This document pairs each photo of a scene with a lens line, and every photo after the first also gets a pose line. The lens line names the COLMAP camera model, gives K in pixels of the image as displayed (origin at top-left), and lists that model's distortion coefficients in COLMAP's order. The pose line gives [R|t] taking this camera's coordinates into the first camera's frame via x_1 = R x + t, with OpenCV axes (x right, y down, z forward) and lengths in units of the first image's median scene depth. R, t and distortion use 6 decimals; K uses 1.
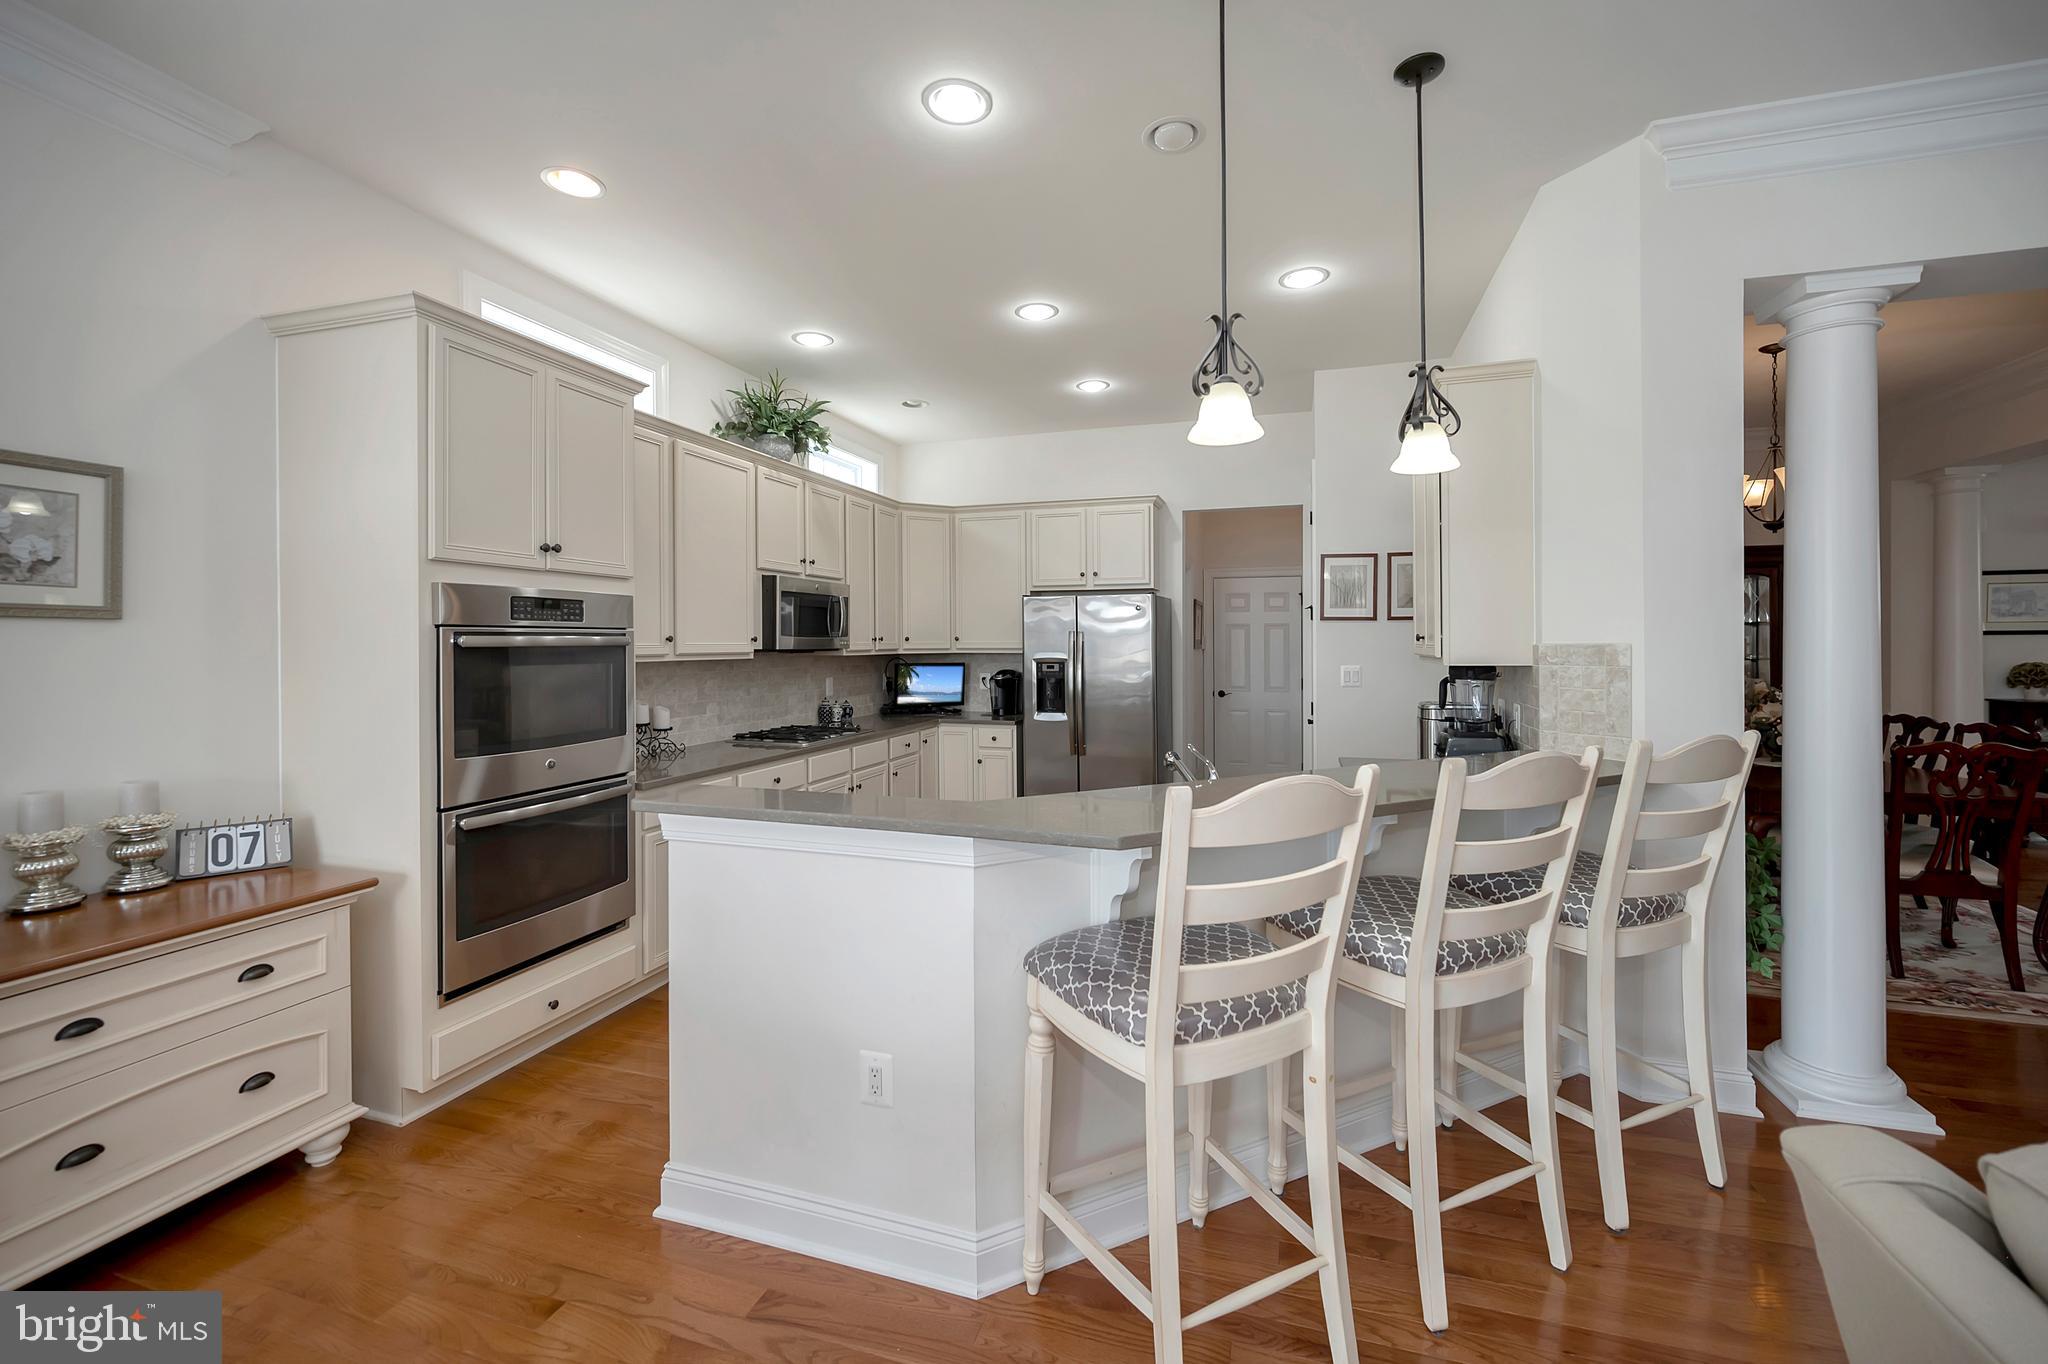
lens RADIAL K [[832.0, 0, 1044.4], [0, 832.0, 654.1], [0, 0, 1]] dist [-0.001187, -0.000912]
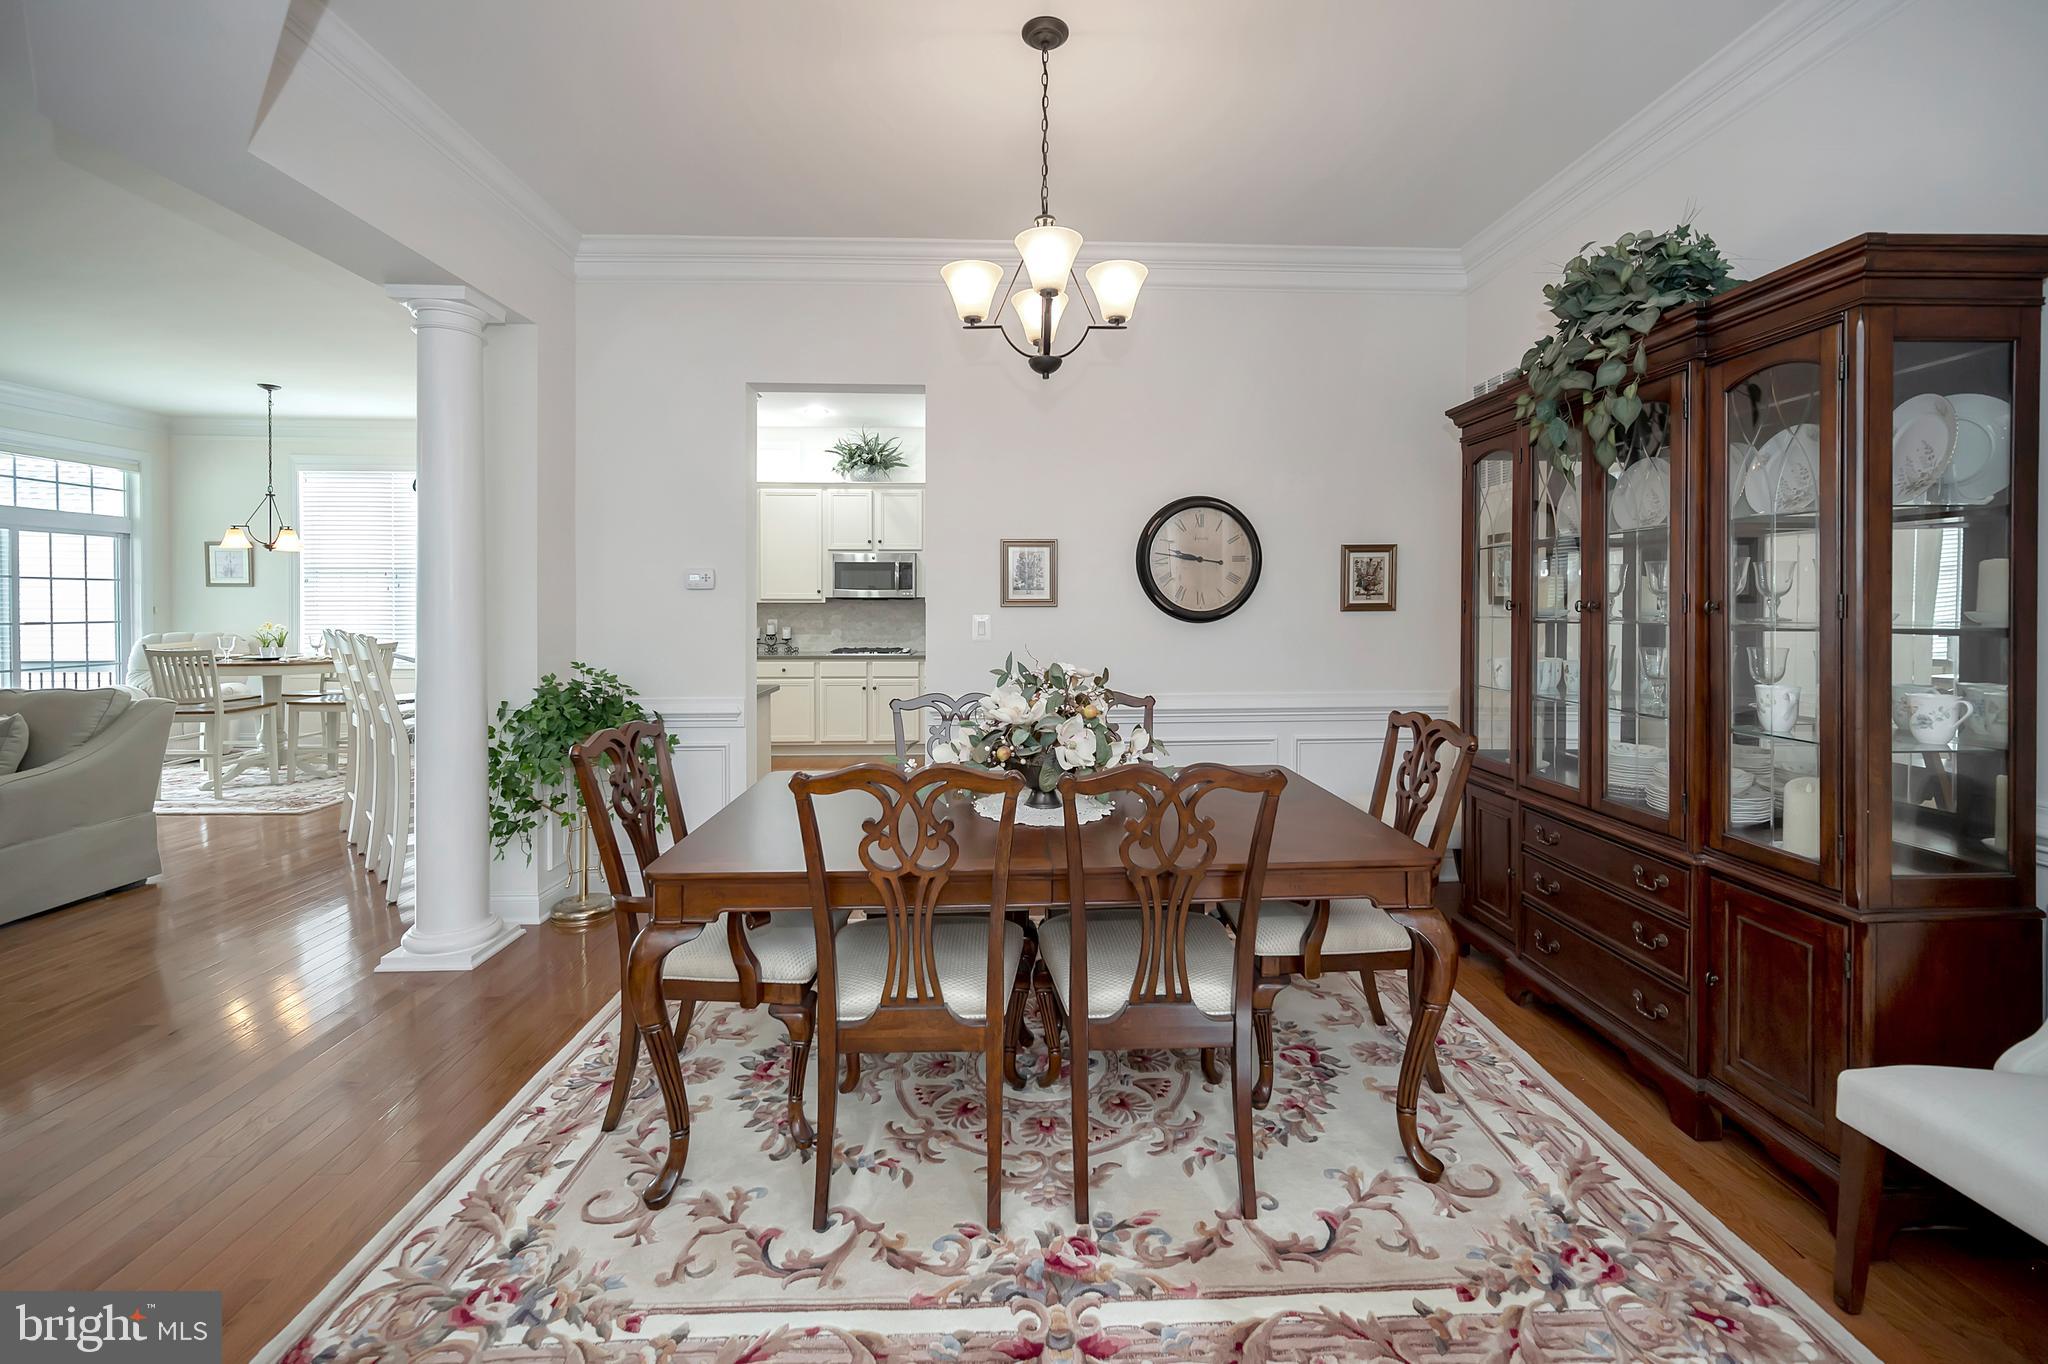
lens RADIAL K [[832.0, 0, 1035.9], [0, 832.0, 615.5], [0, 0, 1]] dist [-0.001187, -0.000912]
pose [[0.338474, 0.017436, -0.940814, 1.660538], [-0.015185, 0.999799, 0.013066, 0.003527], [0.940853, 0.009864, 0.338671, 0.962008]]
